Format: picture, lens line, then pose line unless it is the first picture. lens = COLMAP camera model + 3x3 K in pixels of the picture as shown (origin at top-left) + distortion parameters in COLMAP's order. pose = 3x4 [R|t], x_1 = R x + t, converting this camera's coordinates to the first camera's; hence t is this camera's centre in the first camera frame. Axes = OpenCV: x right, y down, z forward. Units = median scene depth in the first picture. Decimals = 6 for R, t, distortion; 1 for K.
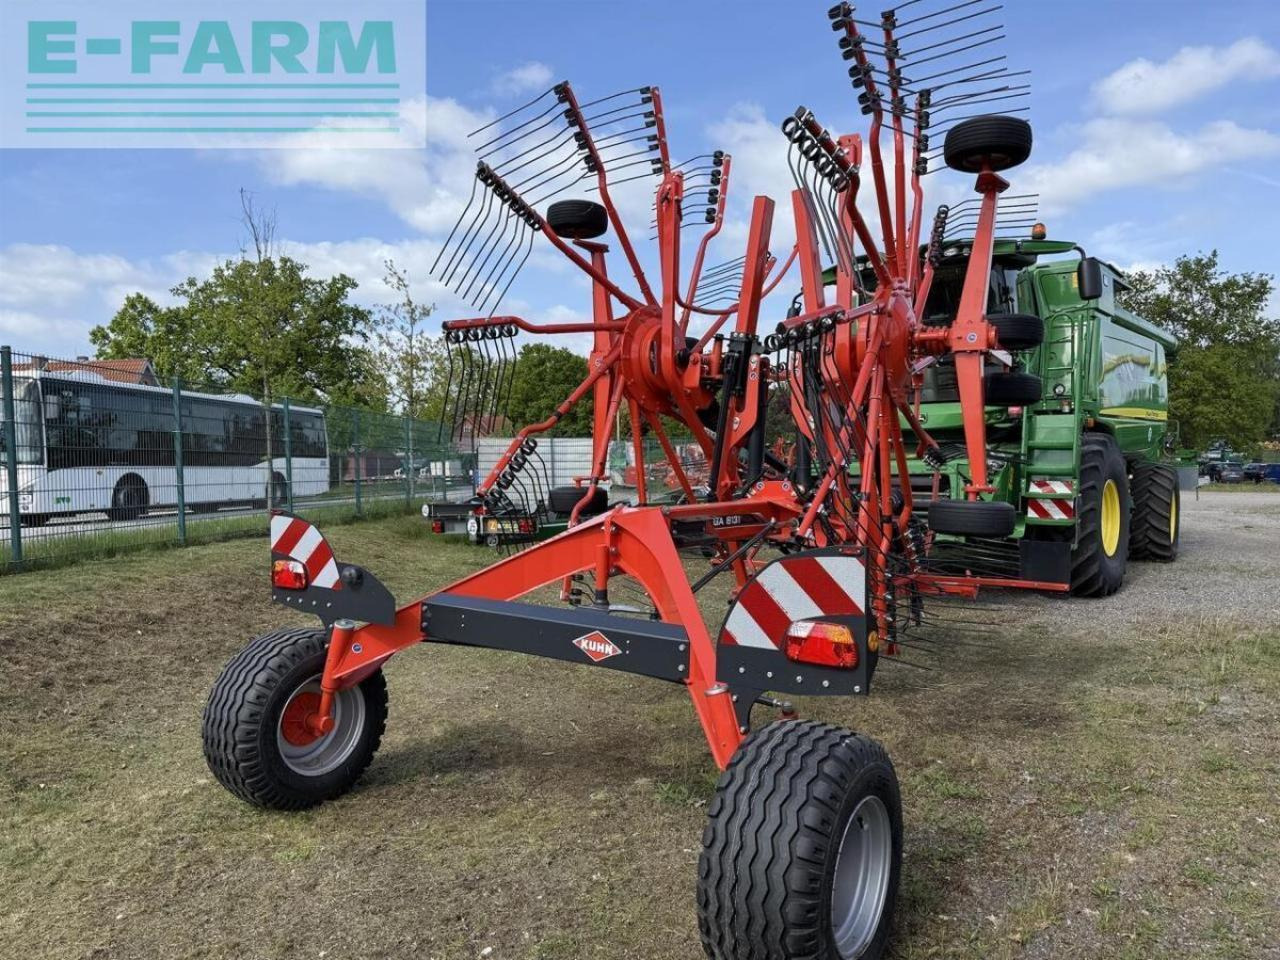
lens RADIAL K [[902.0, 0, 639.0], [0, 902.0, 484.3], [0, 0, 1]] dist [0.049545, -0.003298]
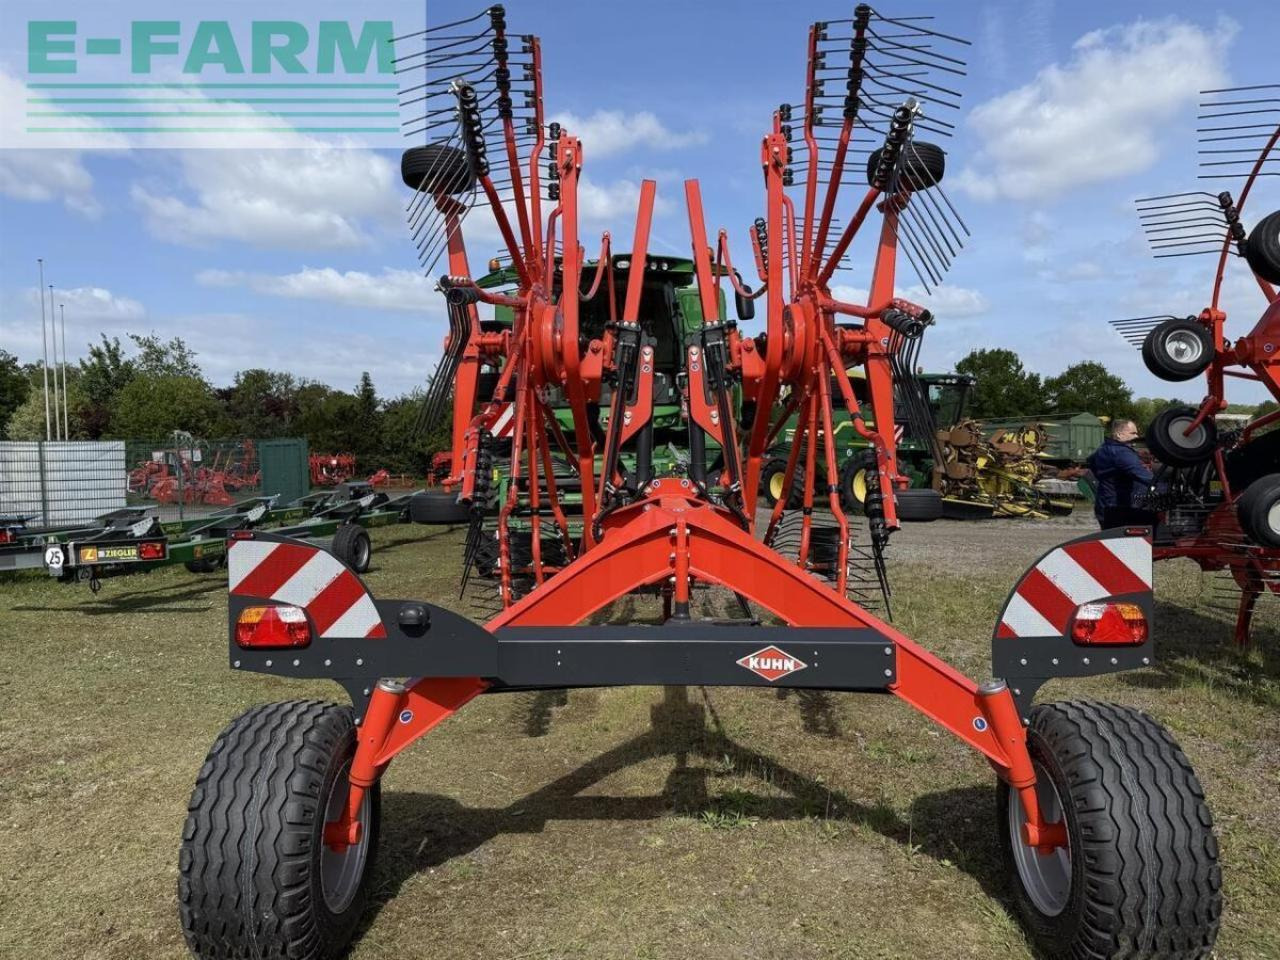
lens RADIAL K [[902.0, 0, 639.6], [0, 902.0, 482.6], [0, 0, 1]] dist [0.049545, -0.003298]
pose [[0.830524, -0.024779, 0.556431, -0.552615], [0.029835, 0.999555, -0.000020, -0.000052], [-0.556183, 0.016618, 0.830894, 0.292055]]
